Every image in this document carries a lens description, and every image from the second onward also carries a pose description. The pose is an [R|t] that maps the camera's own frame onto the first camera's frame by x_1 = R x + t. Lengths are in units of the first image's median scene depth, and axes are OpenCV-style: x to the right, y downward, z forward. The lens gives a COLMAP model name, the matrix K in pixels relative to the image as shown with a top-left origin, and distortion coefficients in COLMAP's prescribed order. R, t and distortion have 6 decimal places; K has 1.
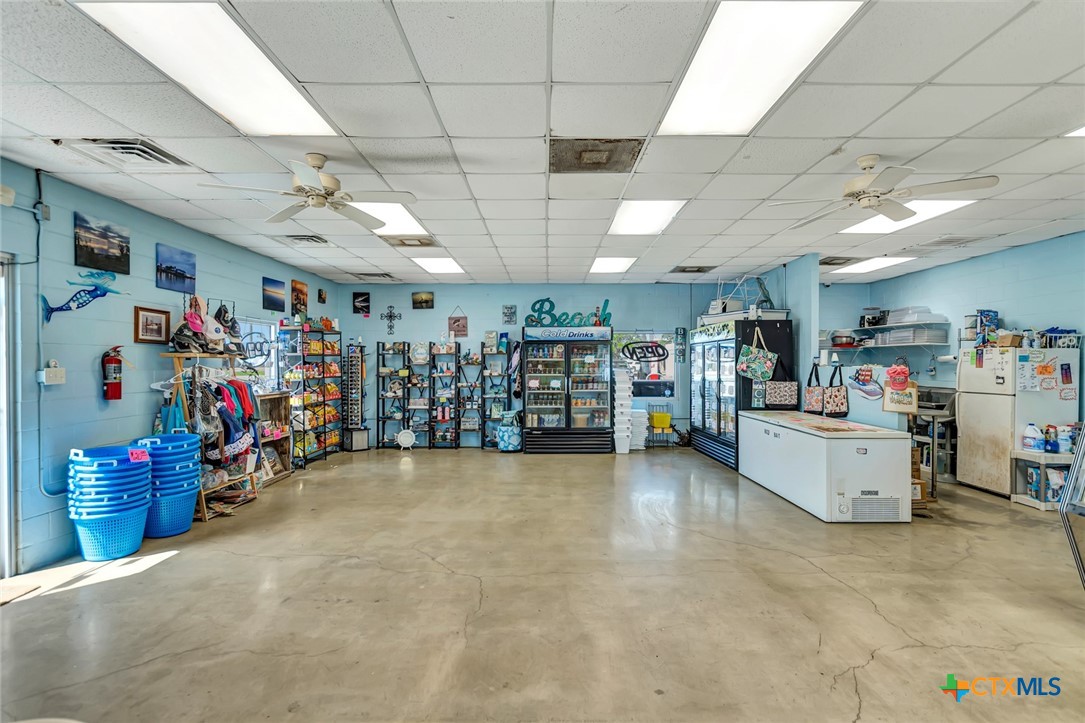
lens RADIAL K [[539.2, 0, 551.4], [0, 539.2, 365.9], [0, 0, 1]] dist [0.001044, 0.000541]
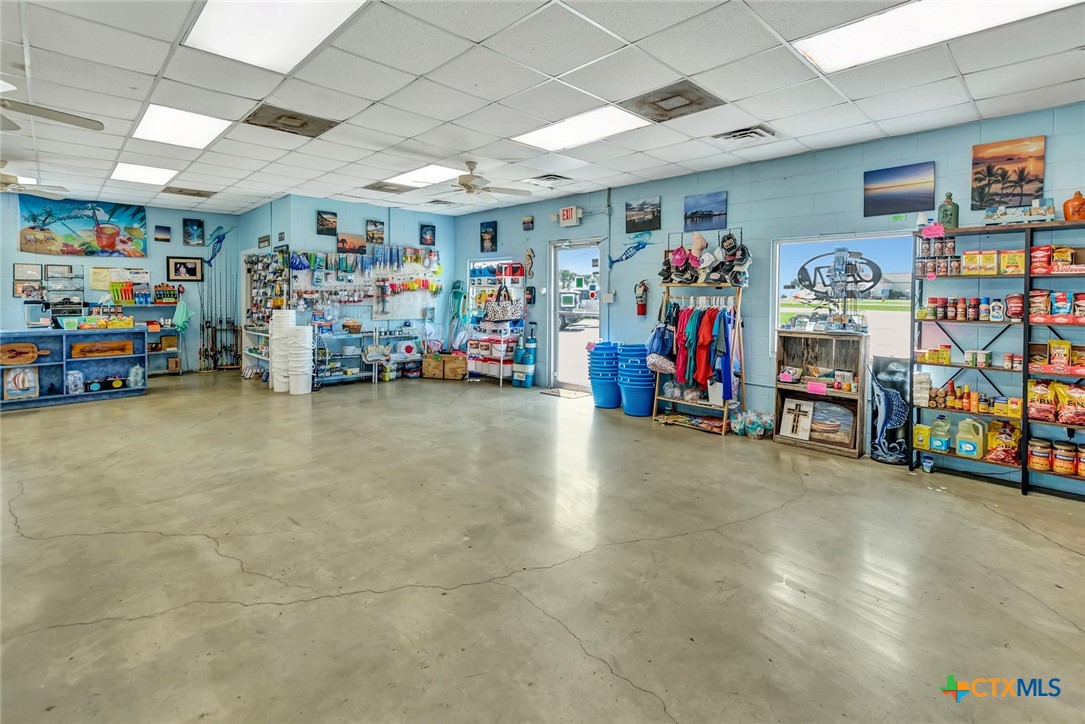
lens RADIAL K [[501.6, 0, 532.0], [0, 501.6, 299.0], [0, 0, 1]] dist [0.011701, -0.001121]
pose [[-0.736272, 0.003628, -0.676676, 0.260675], [-0.011697, 0.999768, 0.018086, -0.004009], [0.676585, 0.021231, -0.736059, 1.276738]]
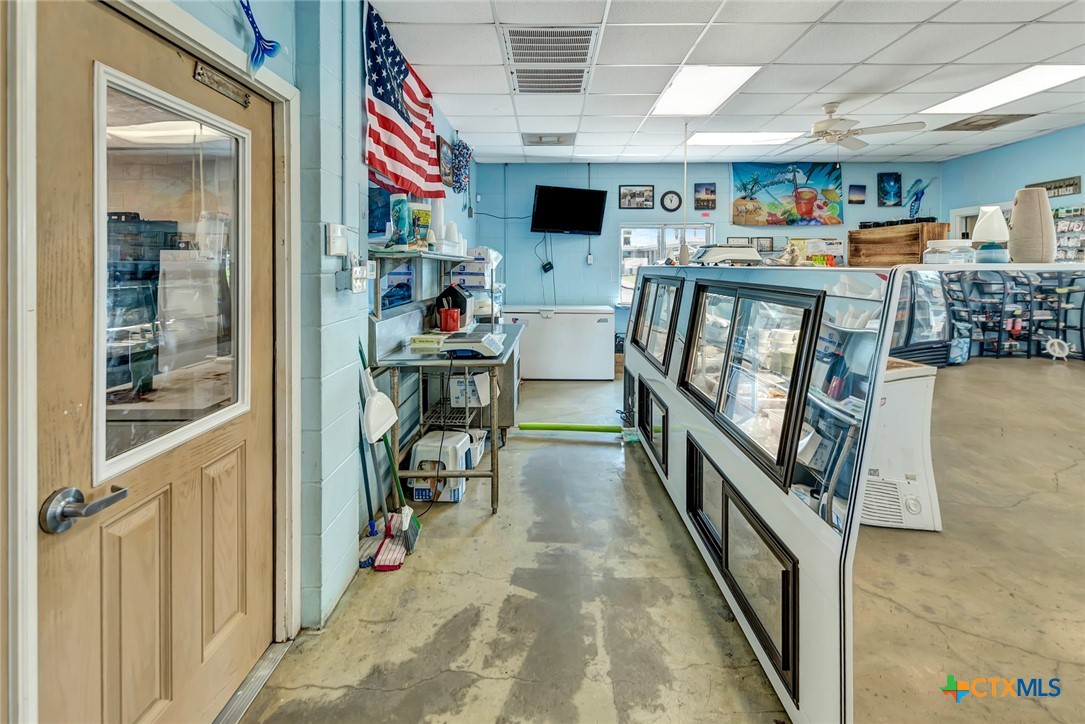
lens RADIAL K [[501.6, 0, 534.6], [0, 501.6, 260.3], [0, 0, 1]] dist [0.011701, -0.001121]
pose [[-0.999590, 0.000381, 0.028641, 0.753193], [0.000469, 0.999995, 0.003061, -0.004152], [-0.028639, 0.003073, -0.999585, 0.696423]]
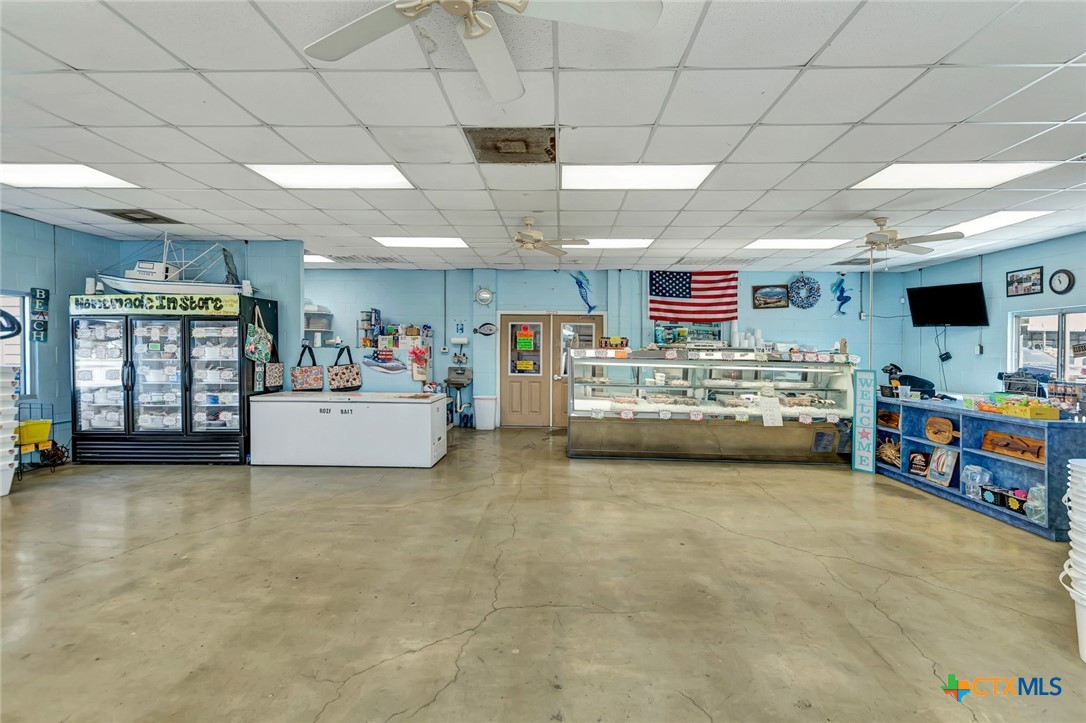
lens RADIAL K [[476.3, 0, 547.5], [0, 476.3, 361.3], [0, 0, 1]] dist [0.019262, -0.001884]
pose [[0.038724, -0.027203, 0.998880, -0.482317], [-0.005560, 0.999608, 0.027438, -0.001073], [-0.999234, -0.006617, 0.038558, 0.512536]]
